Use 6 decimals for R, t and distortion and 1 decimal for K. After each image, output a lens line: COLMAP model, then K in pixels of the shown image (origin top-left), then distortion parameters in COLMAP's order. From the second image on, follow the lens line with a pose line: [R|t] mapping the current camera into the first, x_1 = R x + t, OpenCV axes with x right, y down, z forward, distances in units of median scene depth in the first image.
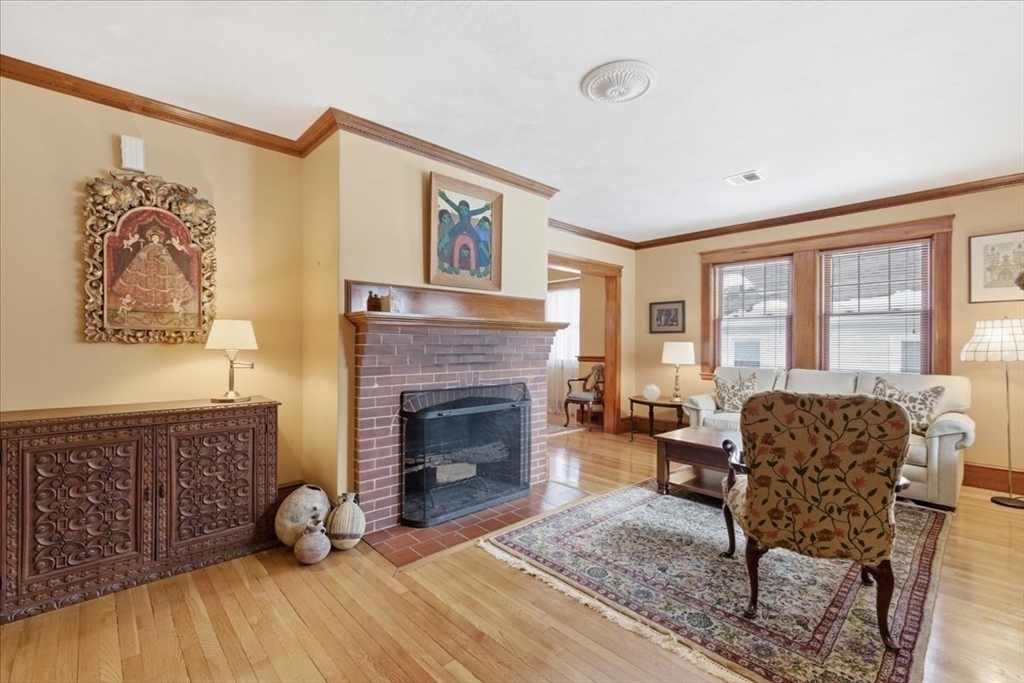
lens RADIAL K [[443.6, 0, 506.9], [0, 443.6, 345.5], [0, 0, 1]] dist [0.002290, 0.000050]
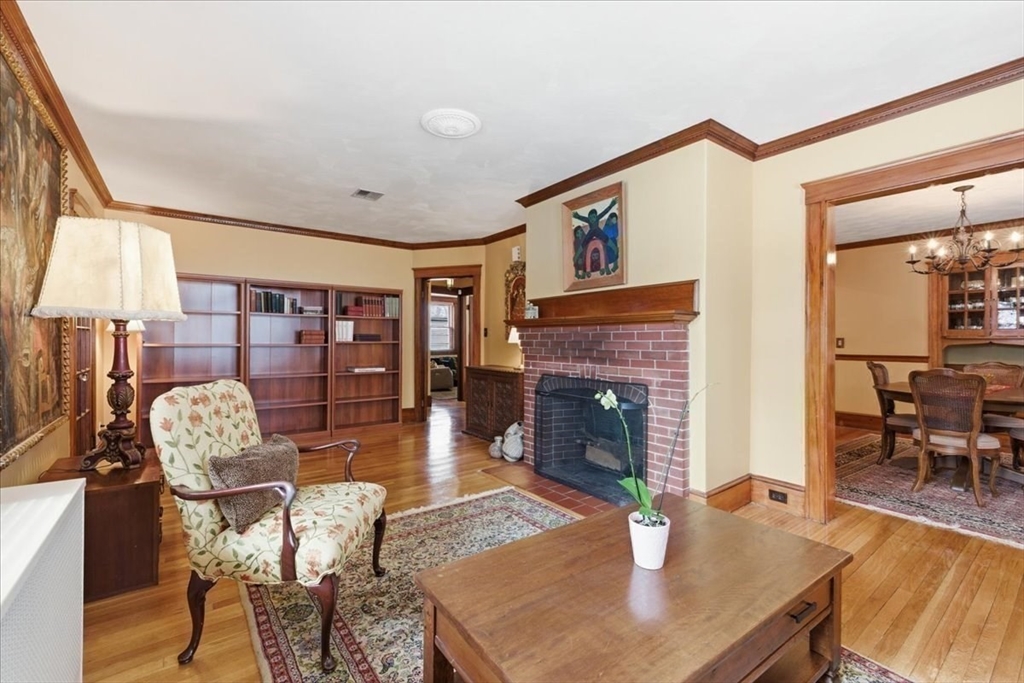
lens RADIAL K [[441.3, 0, 505.7], [0, 441.3, 342.1], [0, 0, 1]] dist [0.002874, -0.000322]
pose [[-0.117737, 0.000763, -0.993044, 1.119268], [-0.006115, 0.999980, 0.001493, 0.002199], [0.993026, 0.006248, -0.117730, 1.011222]]
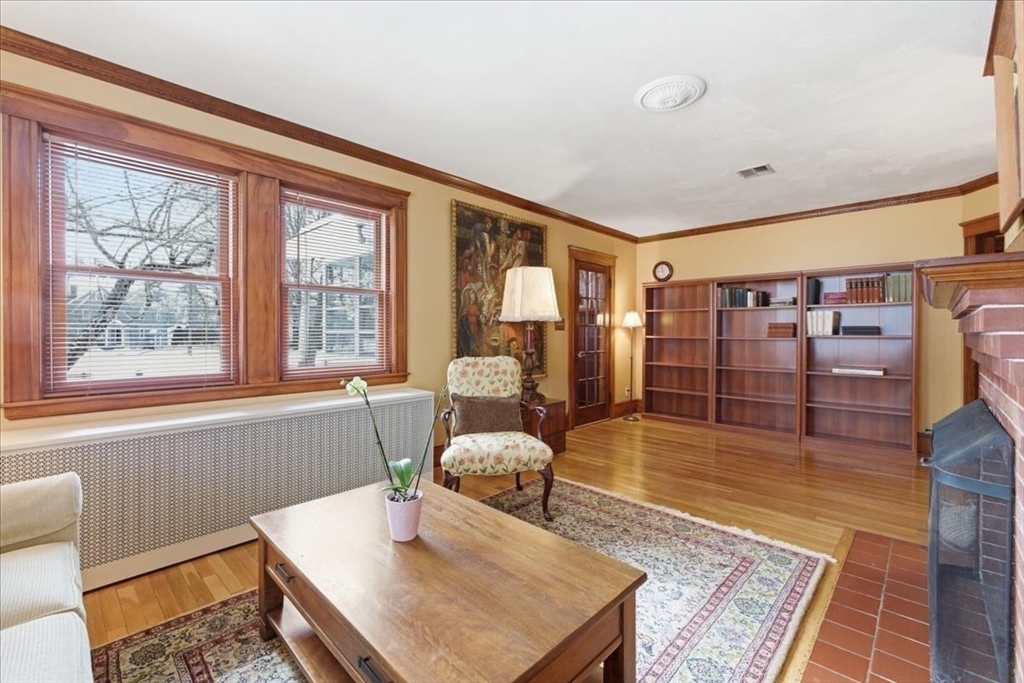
lens RADIAL K [[431.5, 0, 505.1], [0, 431.5, 334.3], [0, 0, 1]] dist [0.003092, -0.000172]
pose [[-0.998712, -0.006254, -0.050358, 0.554447], [-0.006629, 0.999952, 0.007280, -0.000041], [0.050310, 0.007604, -0.998705, 1.607524]]
